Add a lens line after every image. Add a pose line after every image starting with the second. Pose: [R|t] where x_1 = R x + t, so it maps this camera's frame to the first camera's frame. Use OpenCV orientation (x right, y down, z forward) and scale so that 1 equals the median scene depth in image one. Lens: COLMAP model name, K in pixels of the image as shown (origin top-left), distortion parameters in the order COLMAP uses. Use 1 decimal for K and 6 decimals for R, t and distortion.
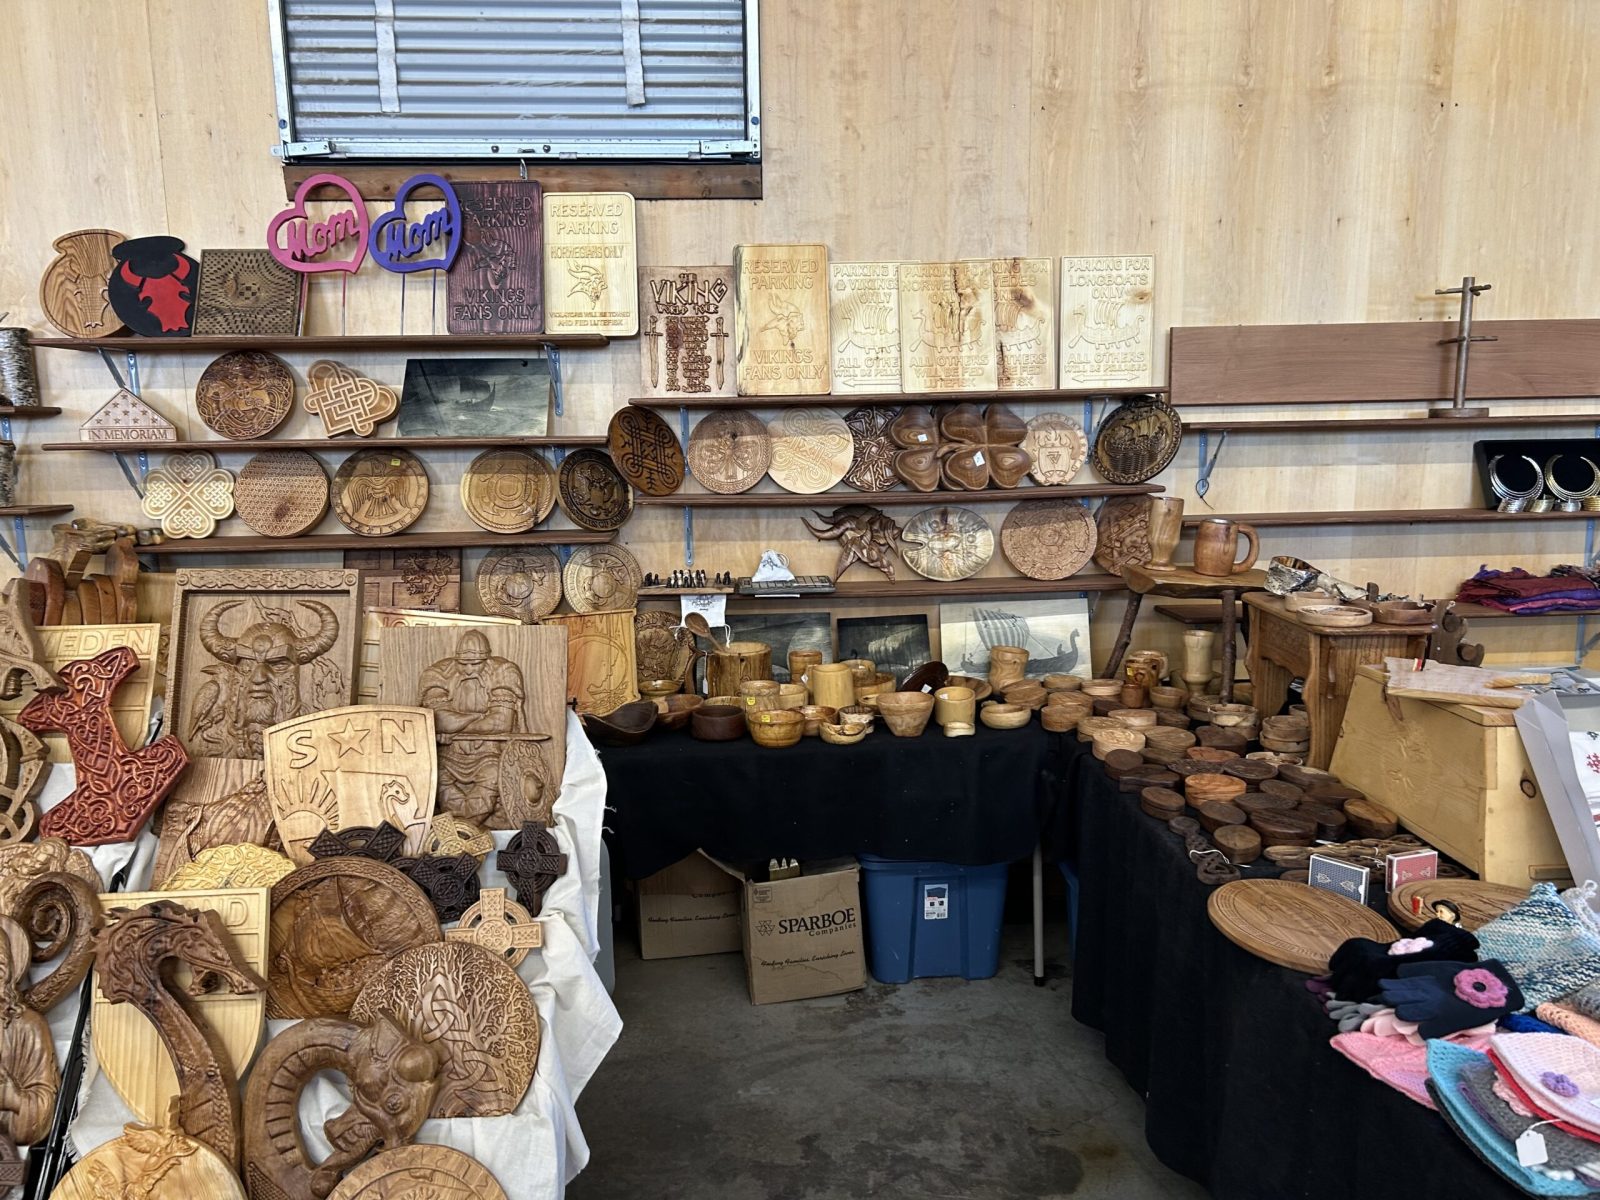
lens RADIAL K [[1205.6, 0, 789.5], [0, 1205.6, 606.6], [0, 0, 1]] dist [0.070873, -0.084737]
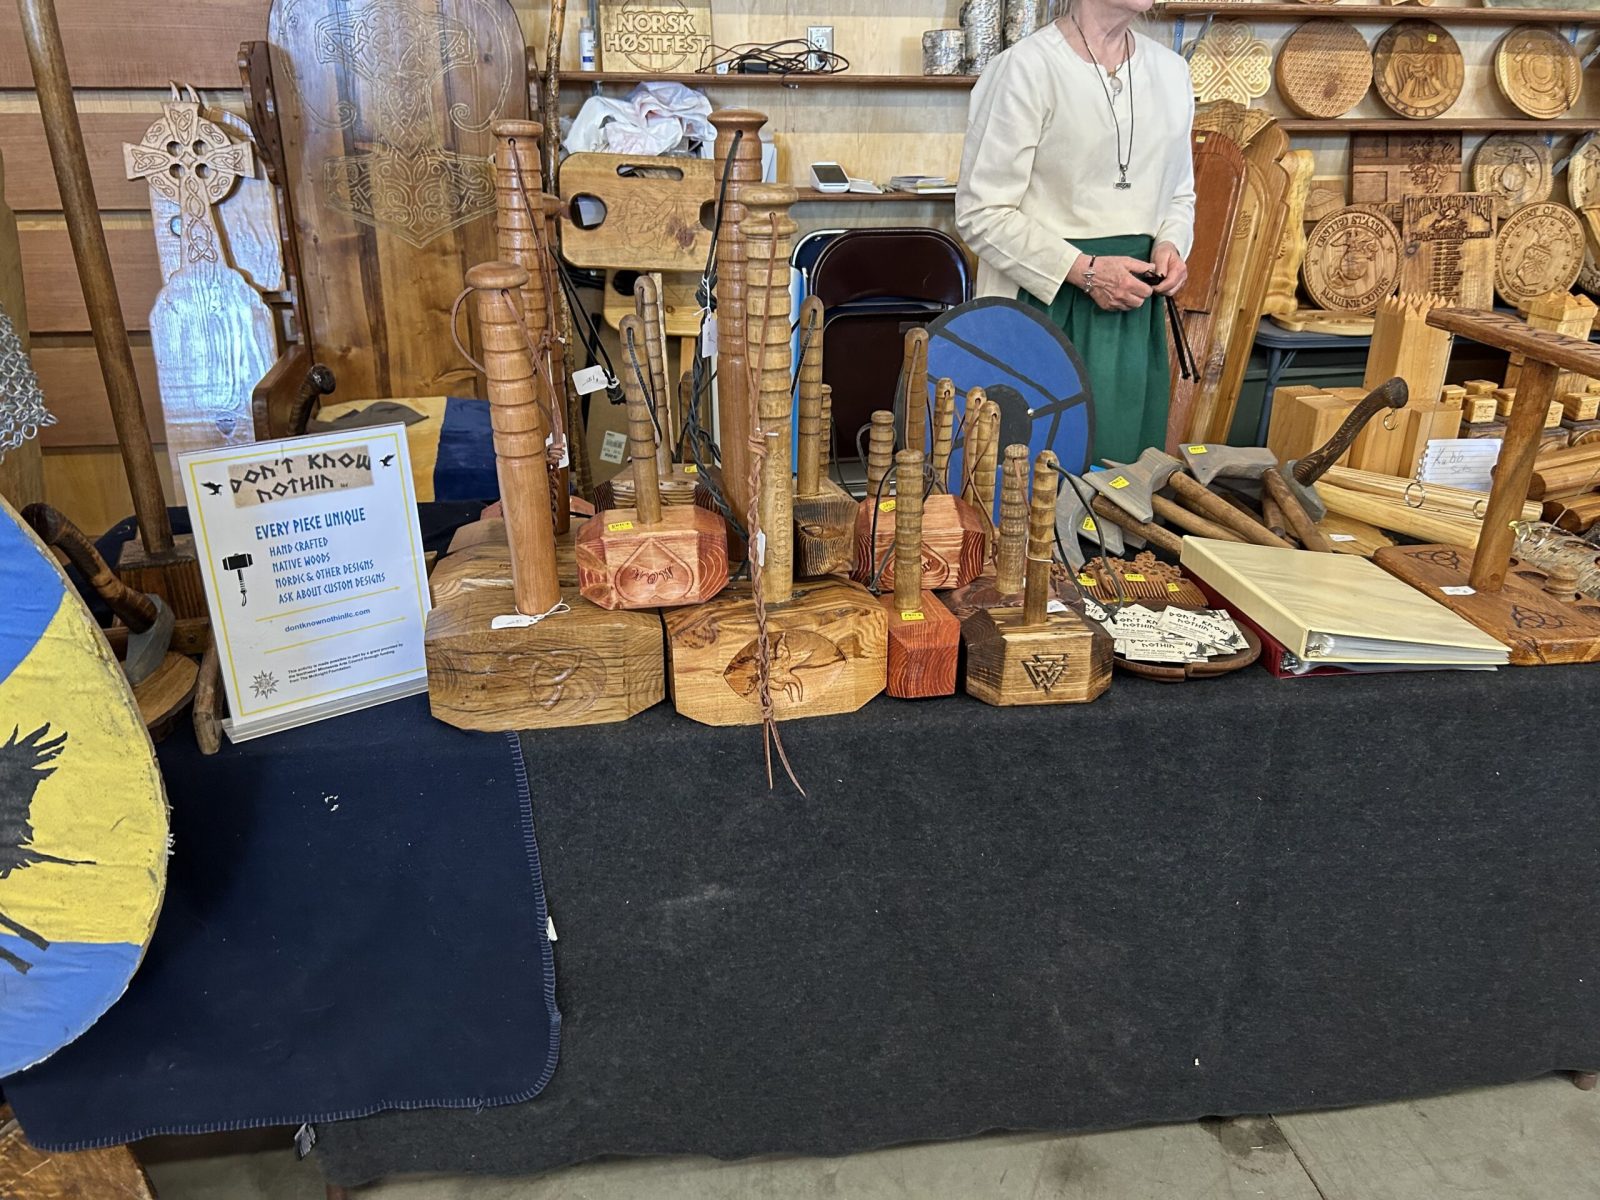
lens RADIAL K [[1205.6, 0, 789.5], [0, 1205.6, 606.6], [0, 0, 1]] dist [0.070873, -0.084737]
pose [[0.991814, -0.025658, 0.125086, -1.052734], [-0.006569, 0.968053, 0.250660, 0.084491], [-0.127522, -0.249429, 0.959960, 0.027567]]
